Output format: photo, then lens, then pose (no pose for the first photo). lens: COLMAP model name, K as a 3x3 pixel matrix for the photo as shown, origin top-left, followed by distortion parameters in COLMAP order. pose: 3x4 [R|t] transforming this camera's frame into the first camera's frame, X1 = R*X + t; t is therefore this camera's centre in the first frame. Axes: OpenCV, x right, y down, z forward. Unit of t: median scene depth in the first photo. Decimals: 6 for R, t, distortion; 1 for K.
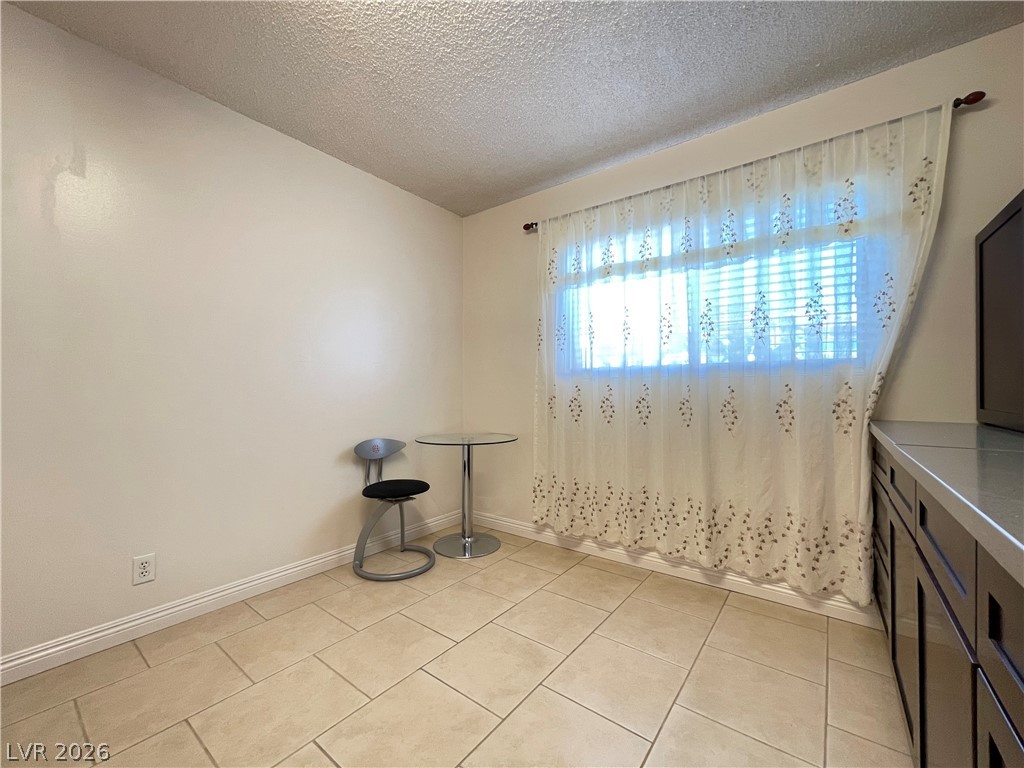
lens RADIAL K [[415.3, 0, 508.2], [0, 415.3, 386.2], [0, 0, 1]] dist [0.001547, 0.000579]
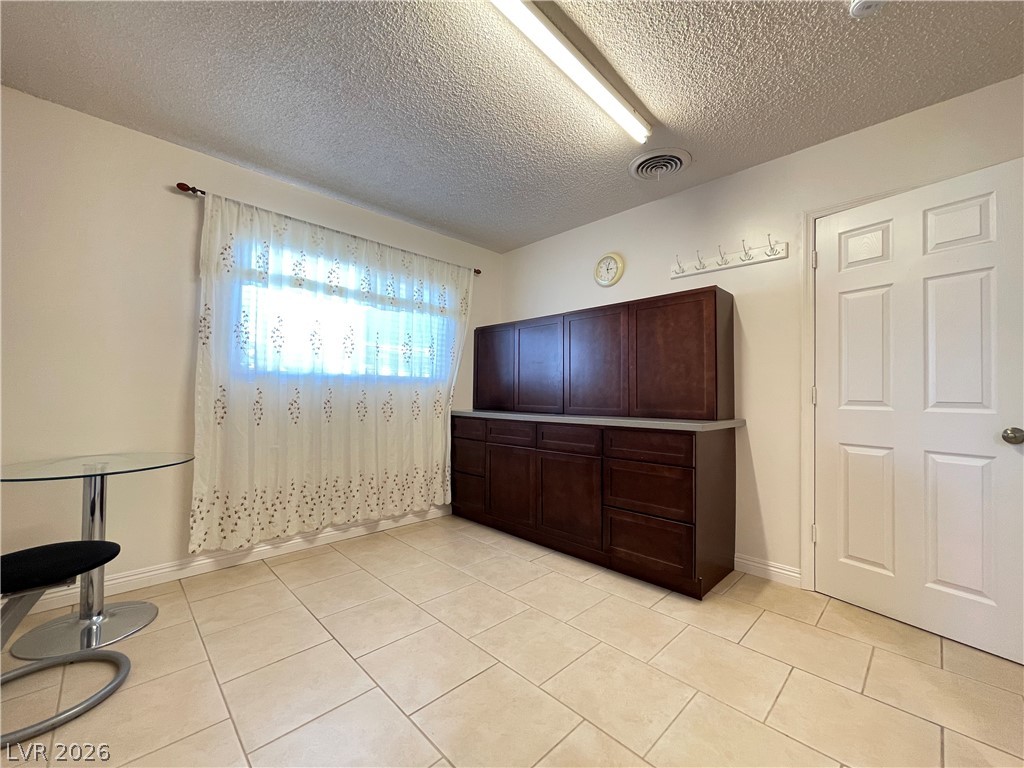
lens RADIAL K [[415.3, 0, 521.5], [0, 415.3, 384.4], [0, 0, 1]] dist [0.001547, 0.000579]
pose [[0.138519, 0.026644, 0.990001, -0.777118], [-0.025475, 0.999403, -0.023332, -0.003521], [-0.990032, -0.021989, 0.139115, 0.285476]]
